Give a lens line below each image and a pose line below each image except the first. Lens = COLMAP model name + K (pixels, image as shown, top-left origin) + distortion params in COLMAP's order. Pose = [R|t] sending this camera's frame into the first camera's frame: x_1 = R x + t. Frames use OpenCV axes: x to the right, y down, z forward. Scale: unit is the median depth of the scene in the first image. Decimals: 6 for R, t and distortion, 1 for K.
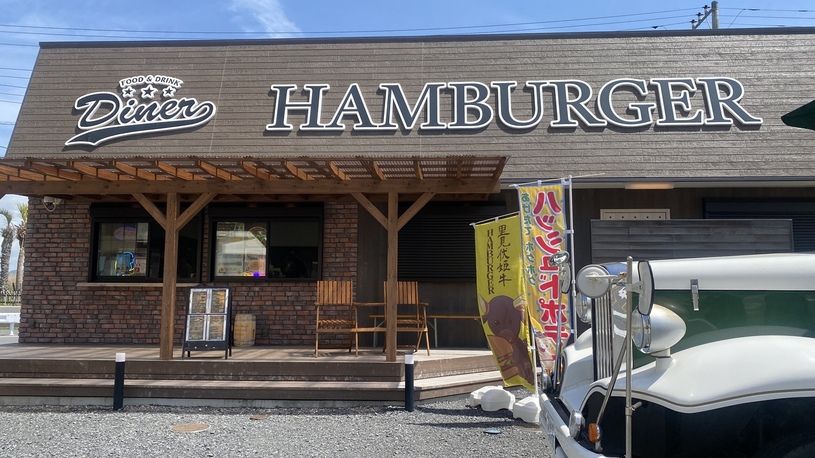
lens RADIAL K [[627.9, 0, 408.2], [0, 627.9, 229.5], [0, 0, 1]] dist [0.031516, -0.017112]
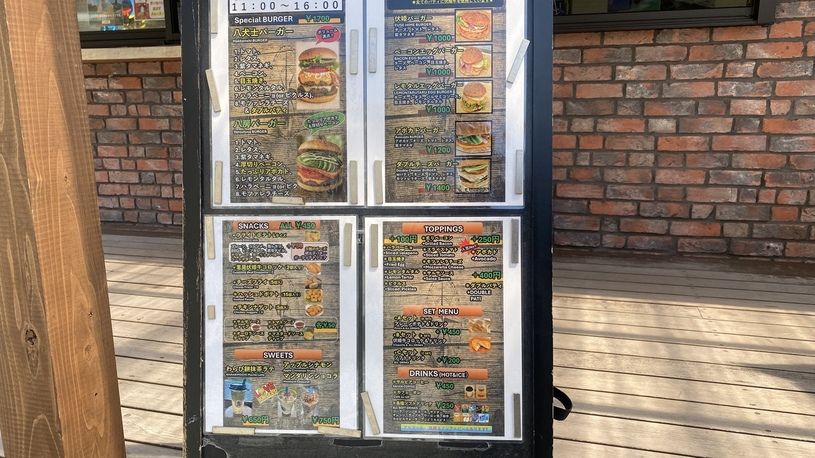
lens RADIAL K [[627.9, 0, 407.1], [0, 627.9, 231.1], [0, 0, 1]] dist [0.031516, -0.017112]
pose [[0.977322, 0.029172, -0.209742, -0.226177], [0.035979, 0.953189, 0.300226, 0.081976], [0.208682, -0.300963, 0.930523, 0.705847]]
